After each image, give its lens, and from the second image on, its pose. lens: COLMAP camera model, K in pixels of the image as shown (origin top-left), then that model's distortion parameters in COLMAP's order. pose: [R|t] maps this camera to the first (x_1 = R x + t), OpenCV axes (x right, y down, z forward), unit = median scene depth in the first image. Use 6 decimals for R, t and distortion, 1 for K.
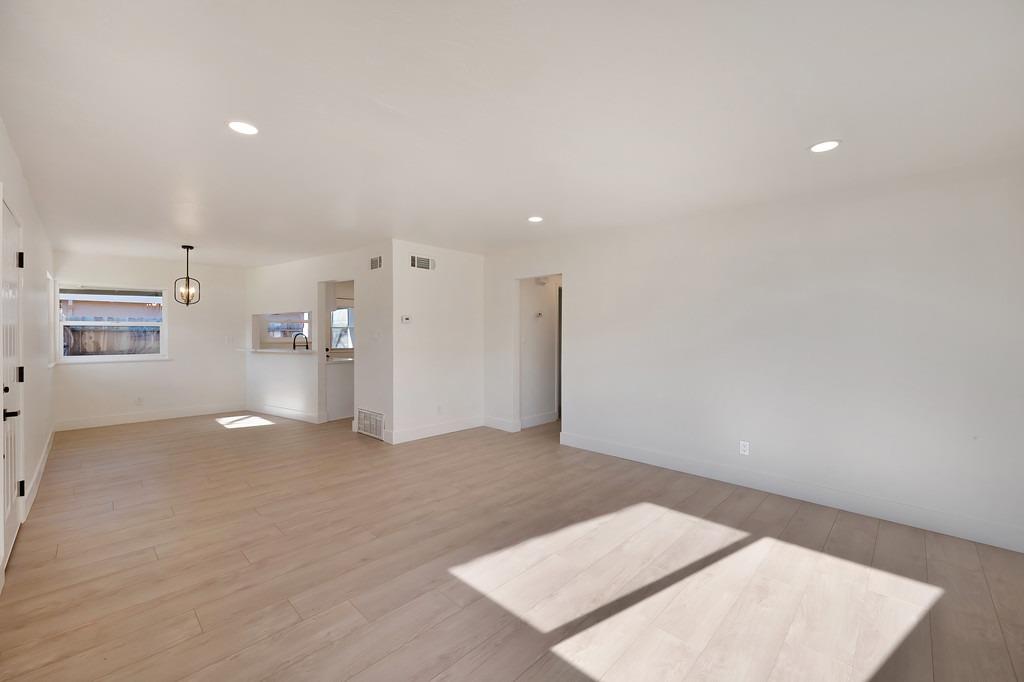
lens RADIAL K [[395.4, 0, 512.0], [0, 395.4, 341.0], [0, 0, 1]] dist [0.003291, 0.000577]
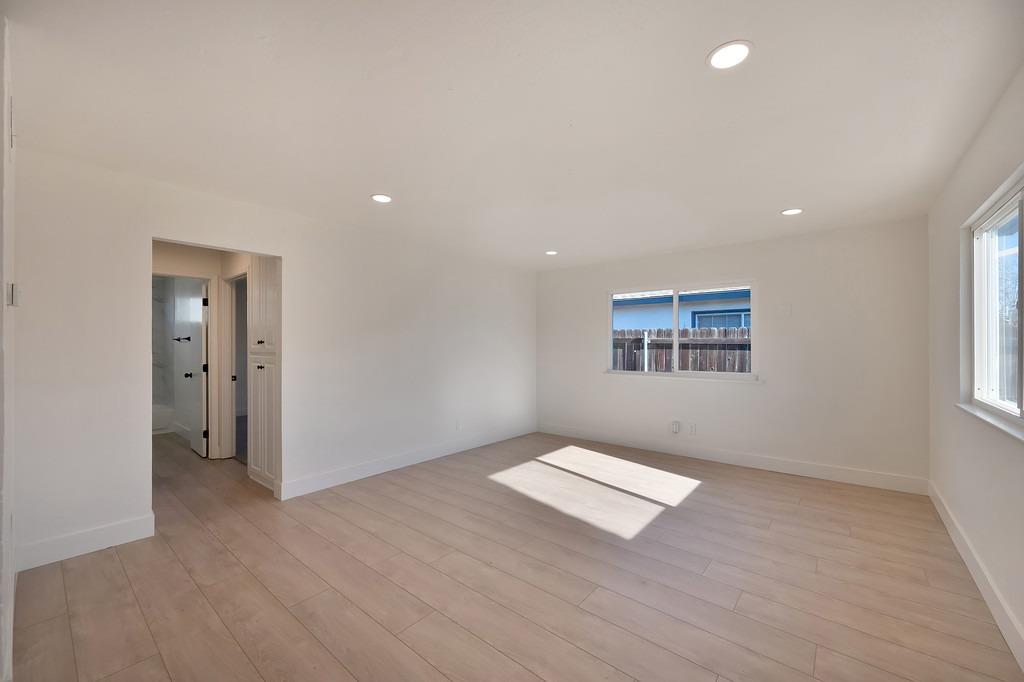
lens RADIAL K [[395.4, 0, 512.0], [0, 395.4, 341.0], [0, 0, 1]] dist [0.003291, 0.000577]
pose [[-0.040776, 0.006732, 0.999146, -1.127822], [0.014575, 0.999875, -0.006143, -0.025583], [-0.999062, 0.014312, -0.040869, 1.155857]]
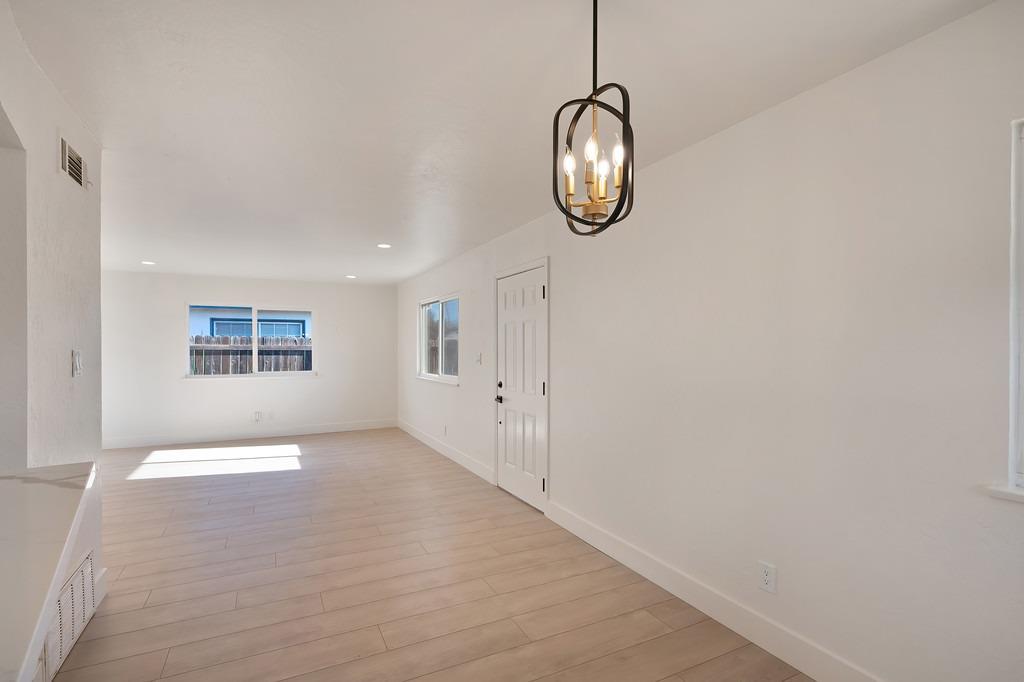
lens RADIAL K [[479.2, 0, 510.3], [0, 479.2, 353.6], [0, 0, 1]] dist [-0.001878, -0.000267]
pose [[-0.940059, -0.006861, 0.340942, -1.647524], [0.000471, 0.999771, 0.021417, -0.053107], [-0.341011, 0.020294, -0.939840, 2.416002]]
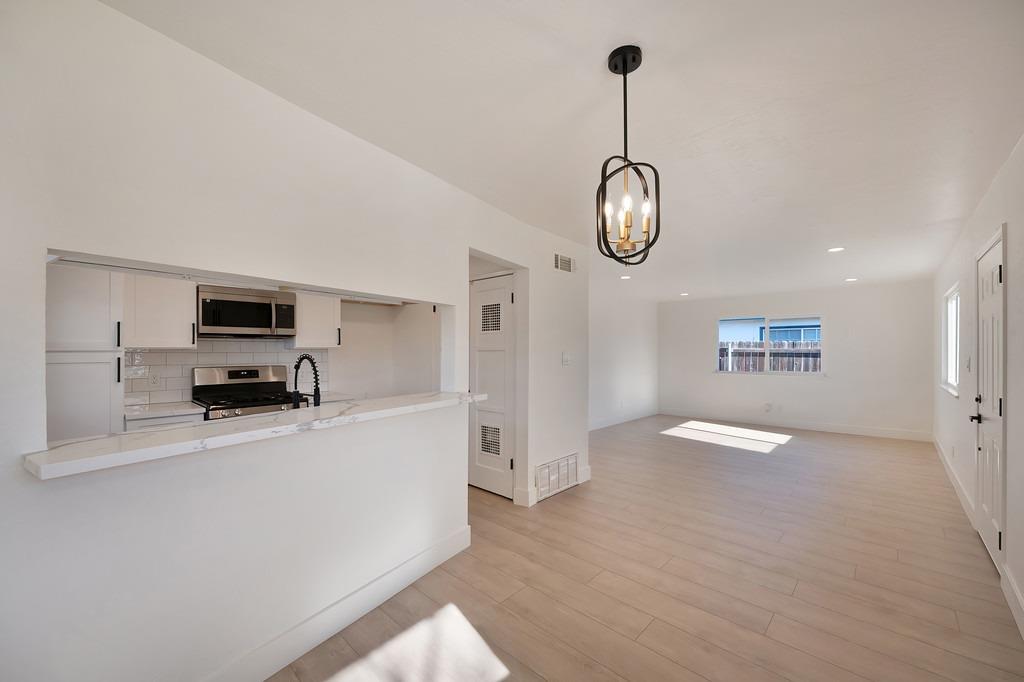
lens RADIAL K [[403.7, 0, 525.1], [0, 403.7, 357.8], [0, 0, 1]] dist [-0.003085, -0.000474]
pose [[-0.021146, -0.019049, 0.999595, -2.102233], [0.011264, 0.999750, 0.019290, -0.051971], [-0.999713, 0.011667, -0.020926, 2.073959]]
